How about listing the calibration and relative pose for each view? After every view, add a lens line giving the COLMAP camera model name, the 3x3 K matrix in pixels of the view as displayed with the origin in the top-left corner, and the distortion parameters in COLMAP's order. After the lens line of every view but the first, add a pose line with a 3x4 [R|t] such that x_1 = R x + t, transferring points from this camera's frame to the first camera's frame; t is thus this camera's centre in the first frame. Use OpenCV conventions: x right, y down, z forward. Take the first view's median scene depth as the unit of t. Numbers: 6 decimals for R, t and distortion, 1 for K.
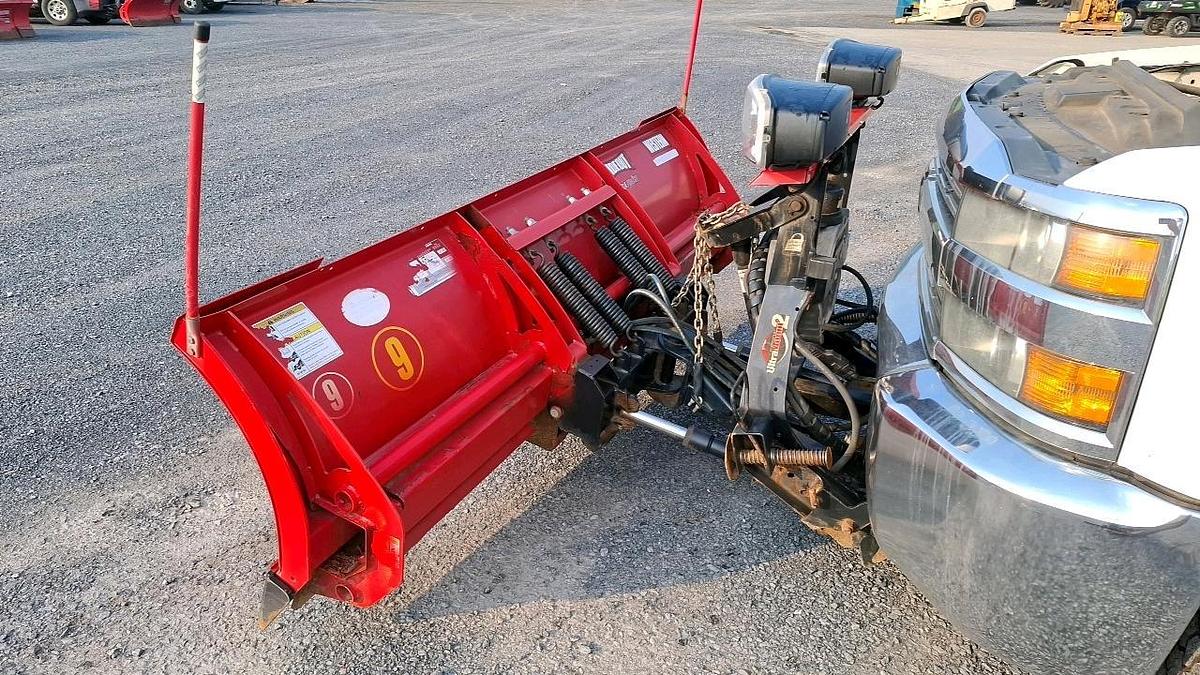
lens RADIAL K [[834.7, 0, 589.1], [0, 834.7, 337.4], [0, 0, 1]] dist [0.094176, -0.110432]
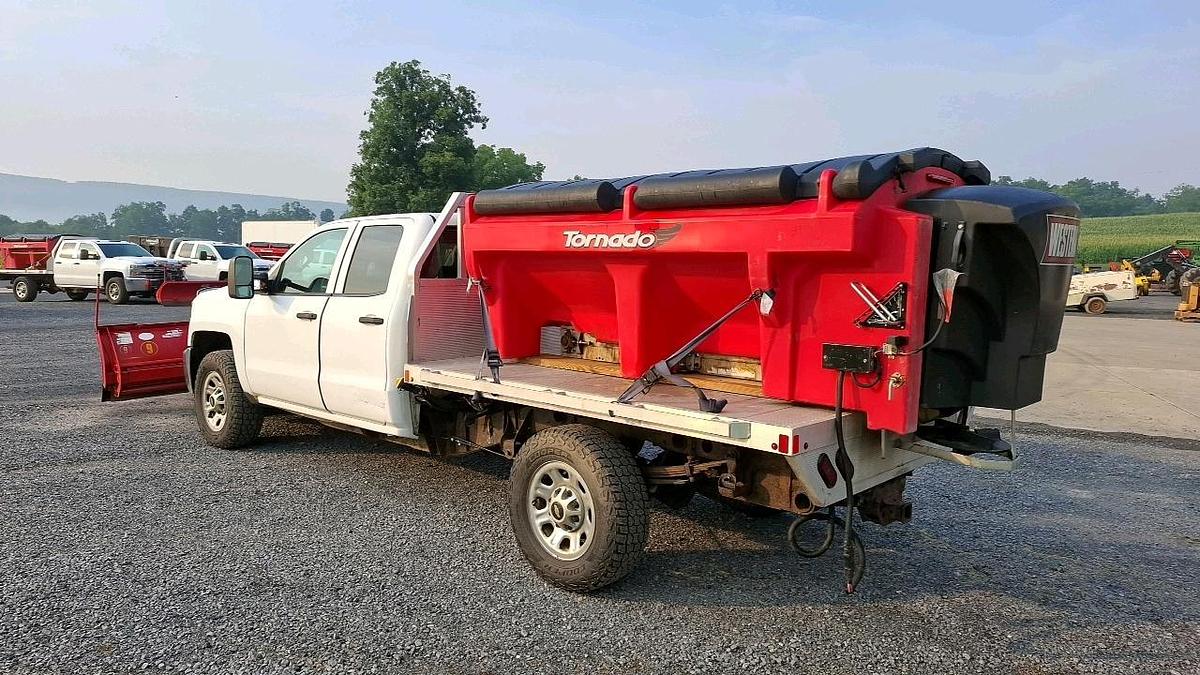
lens RADIAL K [[834.7, 0, 592.8], [0, 834.7, 322.1], [0, 0, 1]] dist [0.094176, -0.110432]
pose [[0.936905, 0.025265, -0.348671, 2.194244], [-0.139747, 0.941294, -0.307305, 0.589046], [0.320438, 0.336641, 0.885433, -1.396911]]
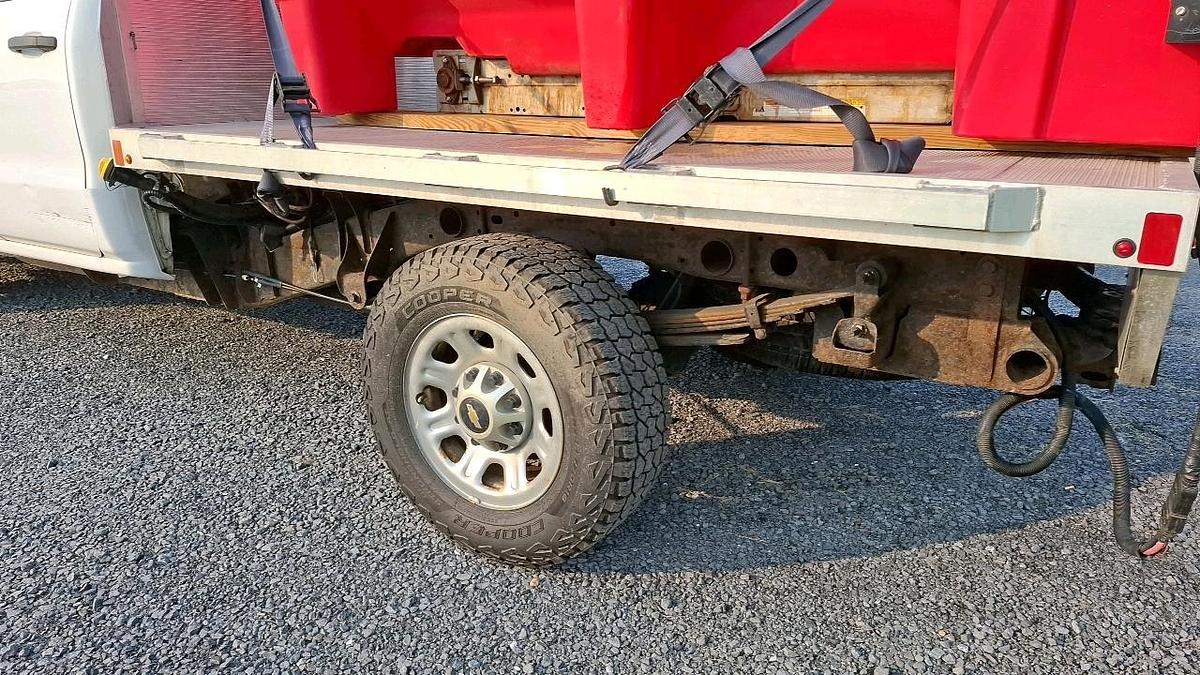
lens RADIAL K [[834.7, 0, 618.3], [0, 834.7, 338.9], [0, 0, 1]] dist [0.094176, -0.110432]
pose [[0.988731, 0.032620, -0.146107, 2.009963], [-0.047521, 0.993884, -0.099686, 0.518596], [0.141962, 0.105505, 0.984233, -1.013215]]
